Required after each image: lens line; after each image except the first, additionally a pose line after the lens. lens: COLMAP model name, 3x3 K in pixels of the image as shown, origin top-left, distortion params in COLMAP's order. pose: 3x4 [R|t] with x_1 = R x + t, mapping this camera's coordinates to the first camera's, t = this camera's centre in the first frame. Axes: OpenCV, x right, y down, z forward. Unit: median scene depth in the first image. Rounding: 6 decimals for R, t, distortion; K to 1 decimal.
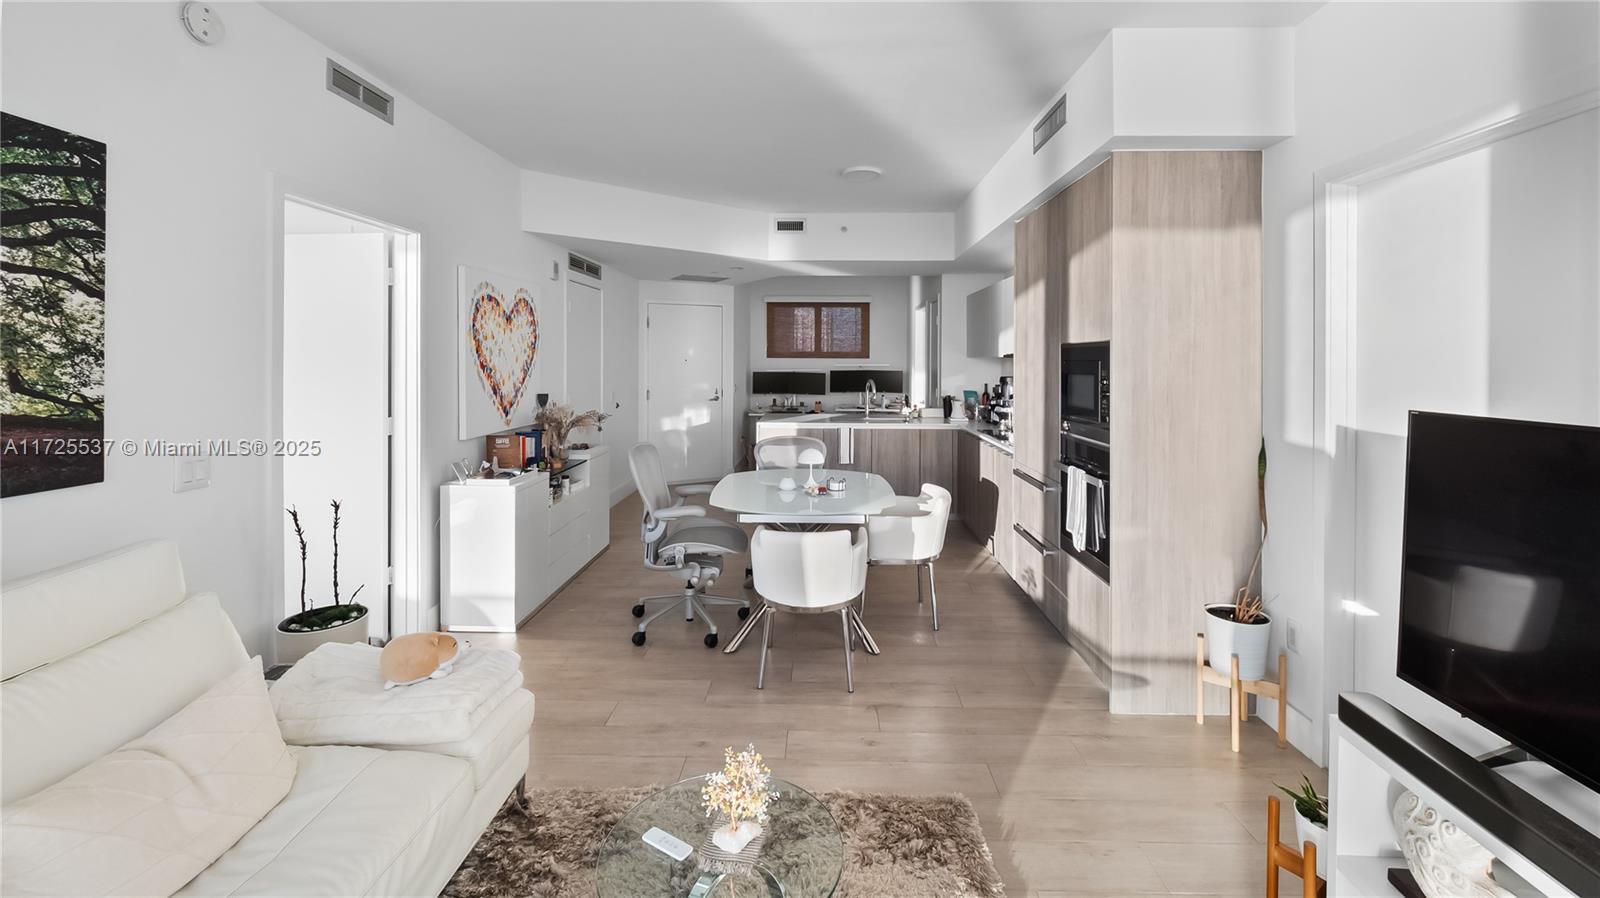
lens RADIAL K [[650.6, 0, 807.2], [0, 650.6, 365.5], [0, 0, 1]] dist [0.003734, -0.005298]
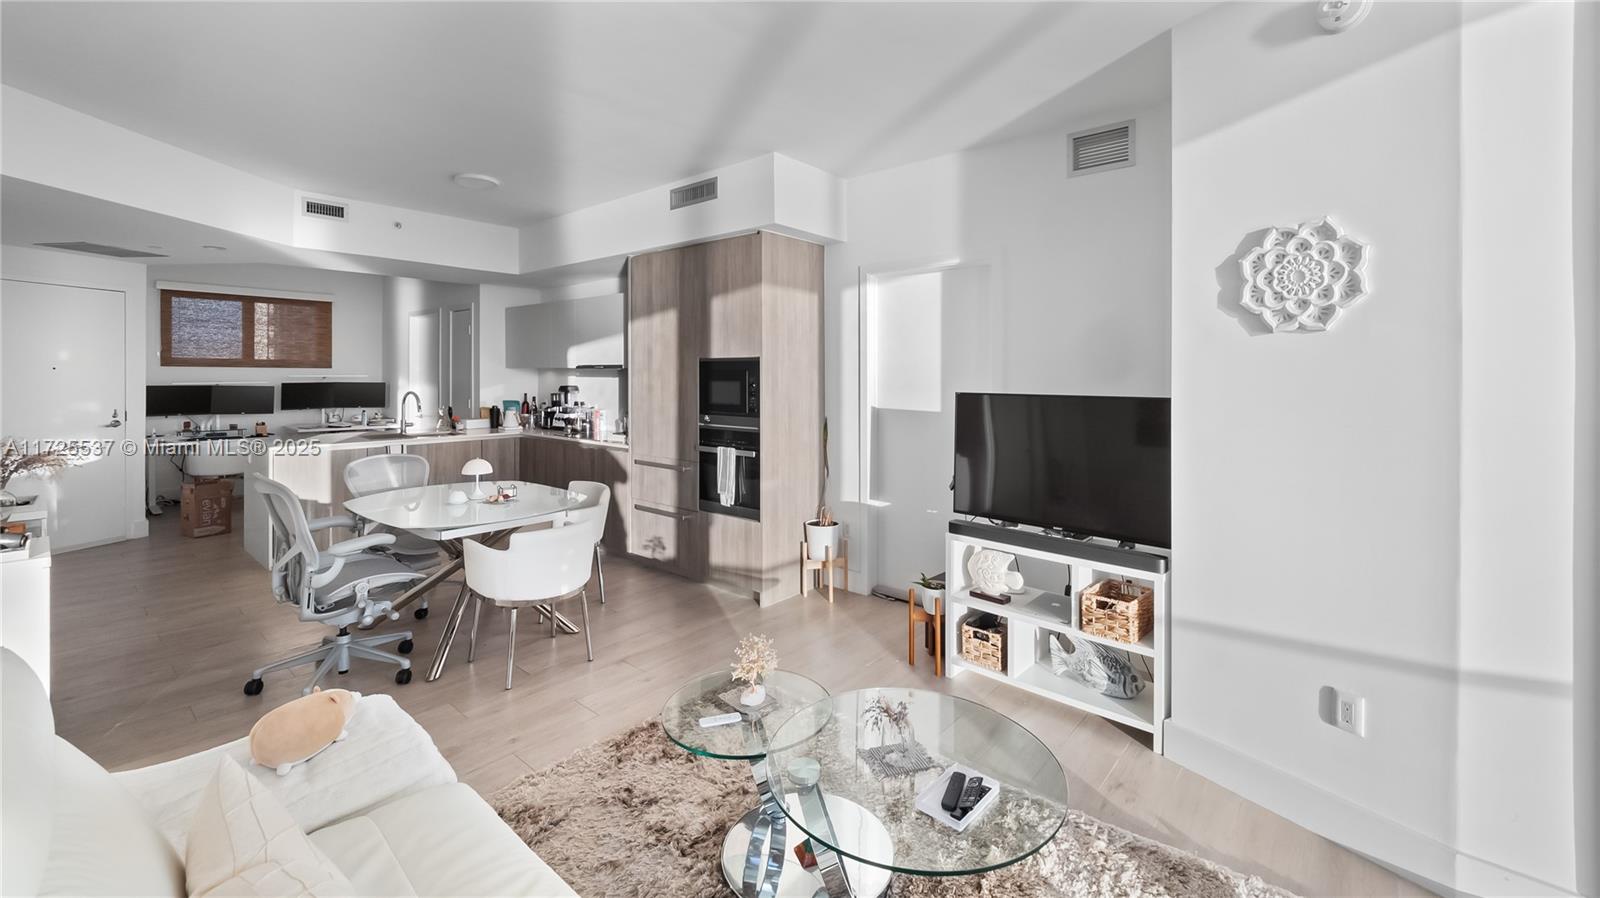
lens RADIAL K [[650.6, 0, 795.5], [0, 650.6, 380.7], [0, 0, 1]] dist [0.003734, -0.005298]
pose [[0.638877, -0.007386, 0.769273, -0.455938], [0.002948, 0.999970, 0.007152, 0.002602], [-0.769303, -0.002301, 0.638880, -0.005626]]
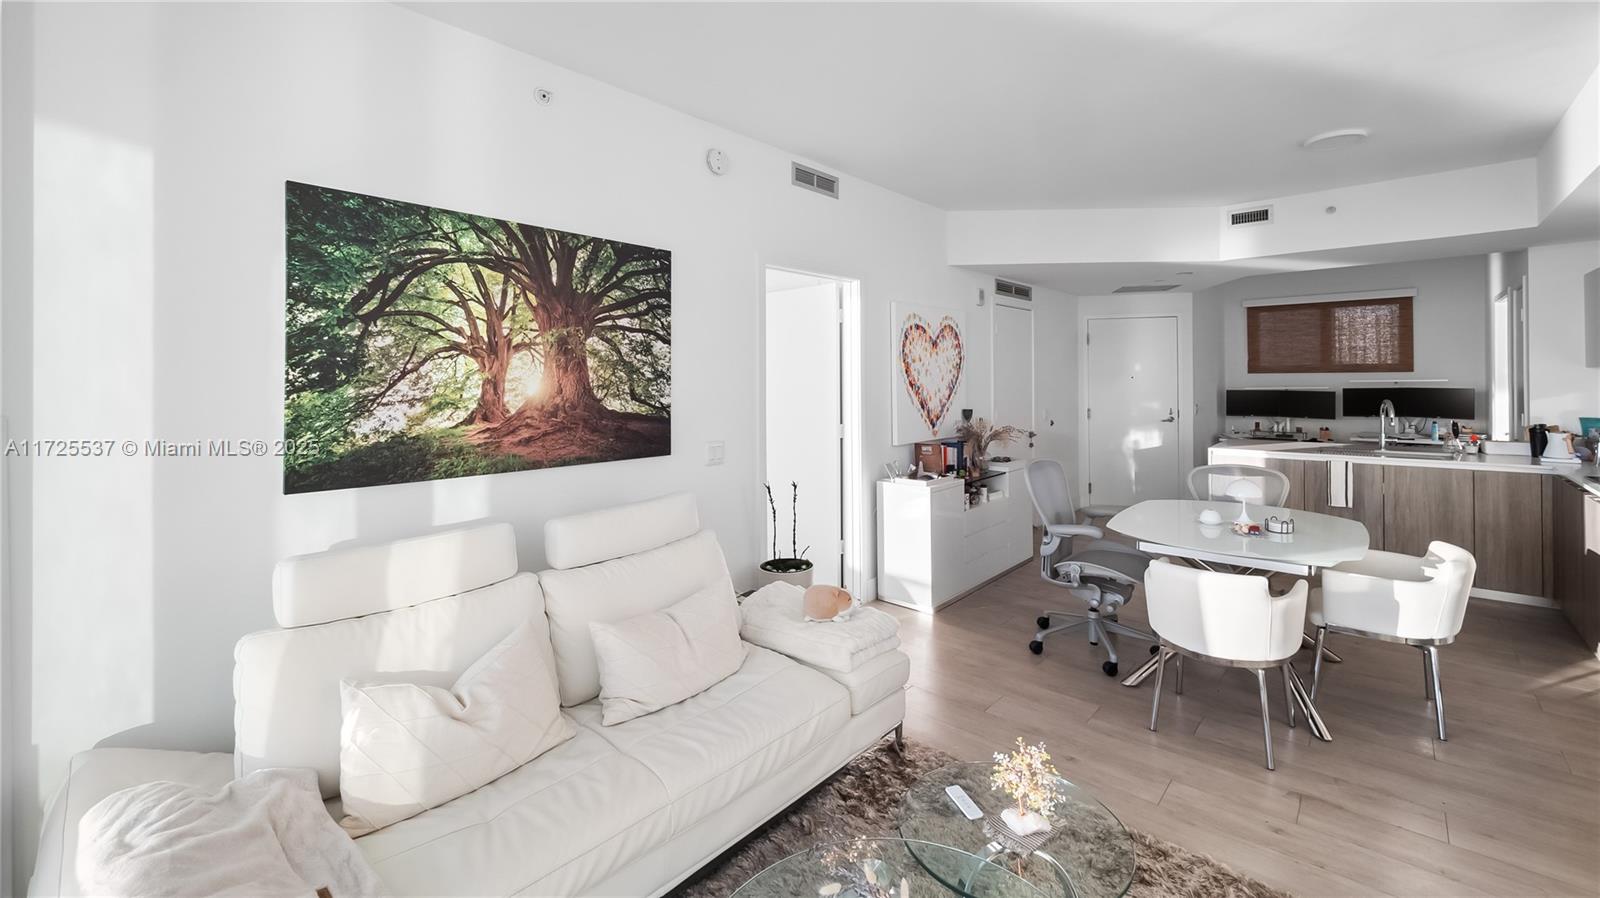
lens RADIAL K [[650.6, 0, 814.4], [0, 650.6, 375.8], [0, 0, 1]] dist [0.003734, -0.005298]
pose [[0.766867, -0.014370, -0.641646, 0.130407], [0.005994, 0.999866, -0.015228, 0.002122], [0.641779, 0.007831, 0.766850, -0.019114]]
